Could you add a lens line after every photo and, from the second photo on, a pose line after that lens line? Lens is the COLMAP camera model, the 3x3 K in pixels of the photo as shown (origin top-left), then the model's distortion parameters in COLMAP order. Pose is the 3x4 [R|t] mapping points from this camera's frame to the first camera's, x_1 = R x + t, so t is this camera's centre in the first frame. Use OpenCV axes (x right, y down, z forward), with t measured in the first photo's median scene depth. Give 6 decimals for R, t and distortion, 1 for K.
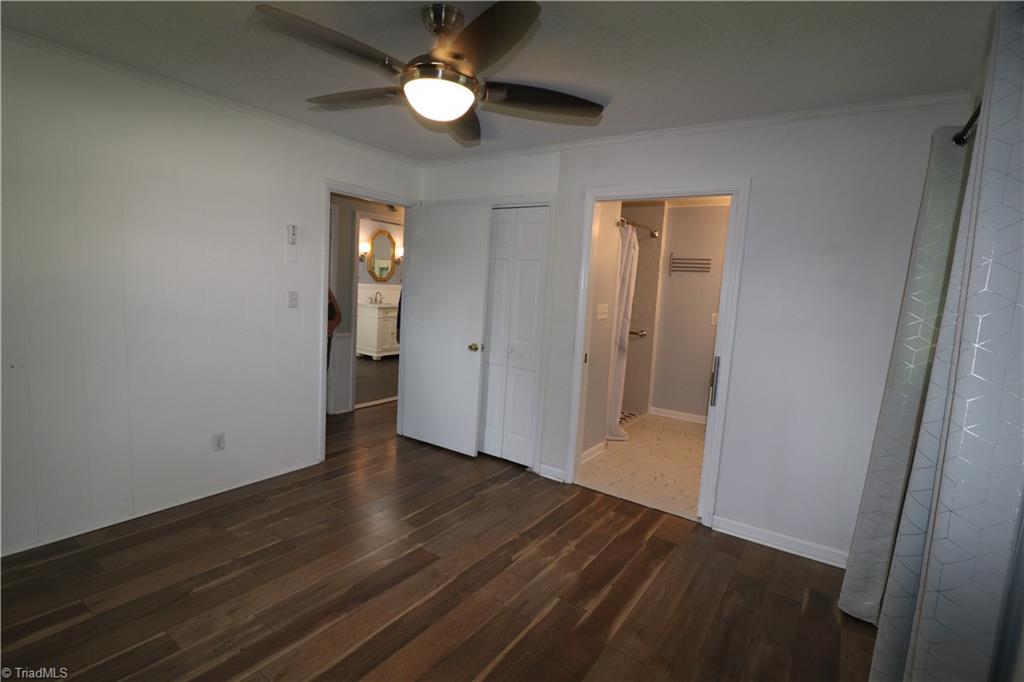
lens RADIAL K [[481.0, 0, 501.1], [0, 481.0, 338.3], [0, 0, 1]] dist [-0.013018, -0.003864]
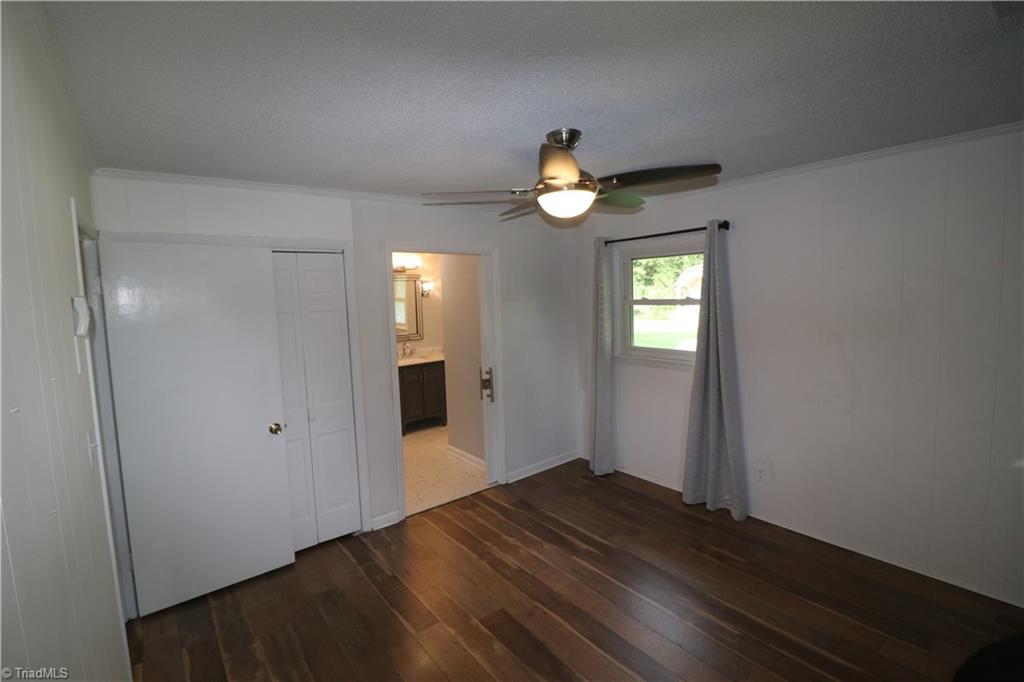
lens RADIAL K [[481.0, 0, 506.4], [0, 481.0, 331.2], [0, 0, 1]] dist [-0.013018, -0.003864]
pose [[0.278730, -0.146186, 0.949178, -0.917002], [0.158865, 0.981749, 0.104551, -0.218075], [-0.947138, 0.121650, 0.296867, 0.543166]]
